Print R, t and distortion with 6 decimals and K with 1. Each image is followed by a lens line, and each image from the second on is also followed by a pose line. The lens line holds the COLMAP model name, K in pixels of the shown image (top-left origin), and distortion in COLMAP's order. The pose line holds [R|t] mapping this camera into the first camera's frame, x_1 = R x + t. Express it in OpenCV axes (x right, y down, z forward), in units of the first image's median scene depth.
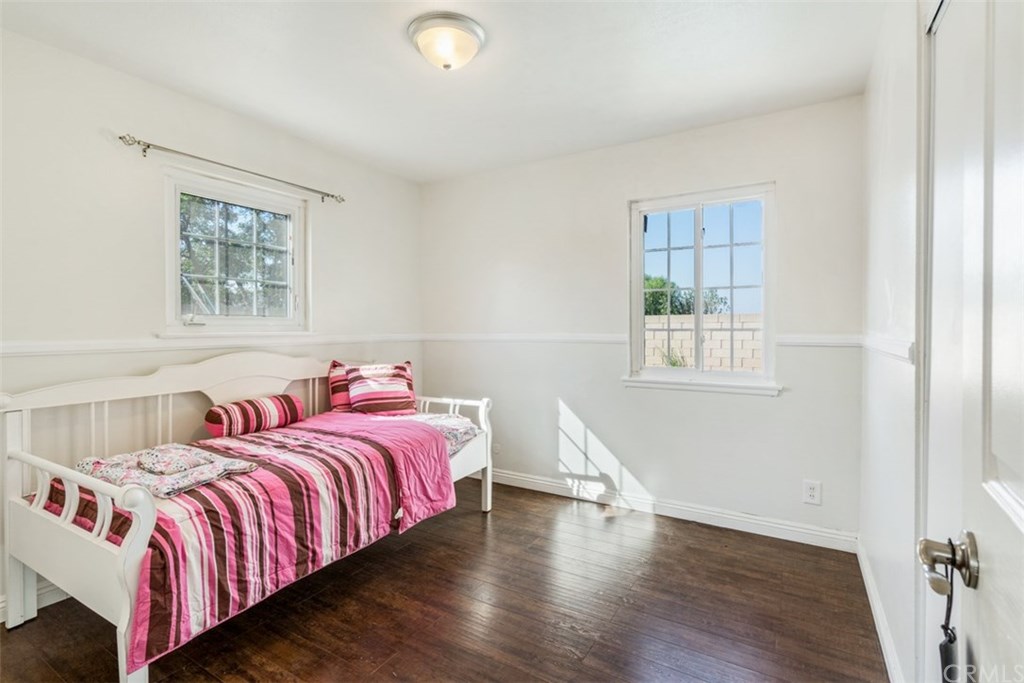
lens RADIAL K [[484.6, 0, 515.2], [0, 484.6, 322.2], [0, 0, 1]] dist [-0.001304, -0.000131]
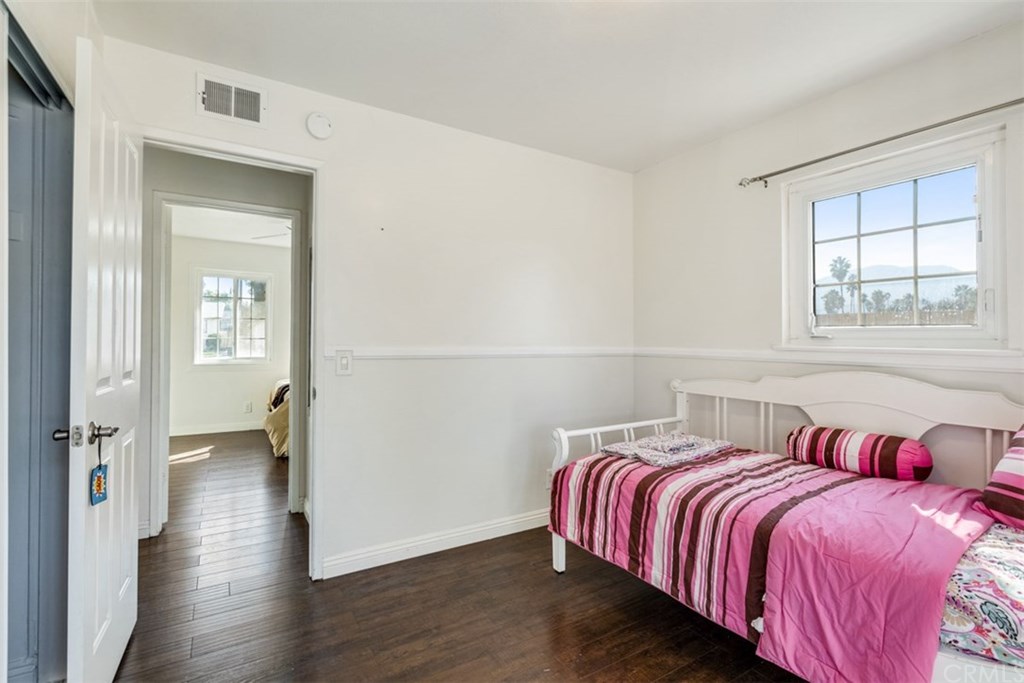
lens RADIAL K [[473.5, 0, 507.9], [0, 473.5, 345.0], [0, 0, 1]] dist [-0.000661, 0.000034]
pose [[-0.479211, 0.003256, -0.877694, 0.485349], [-0.005493, 0.999962, 0.006709, 0.017640], [0.877682, 0.008036, -0.479175, 1.016621]]
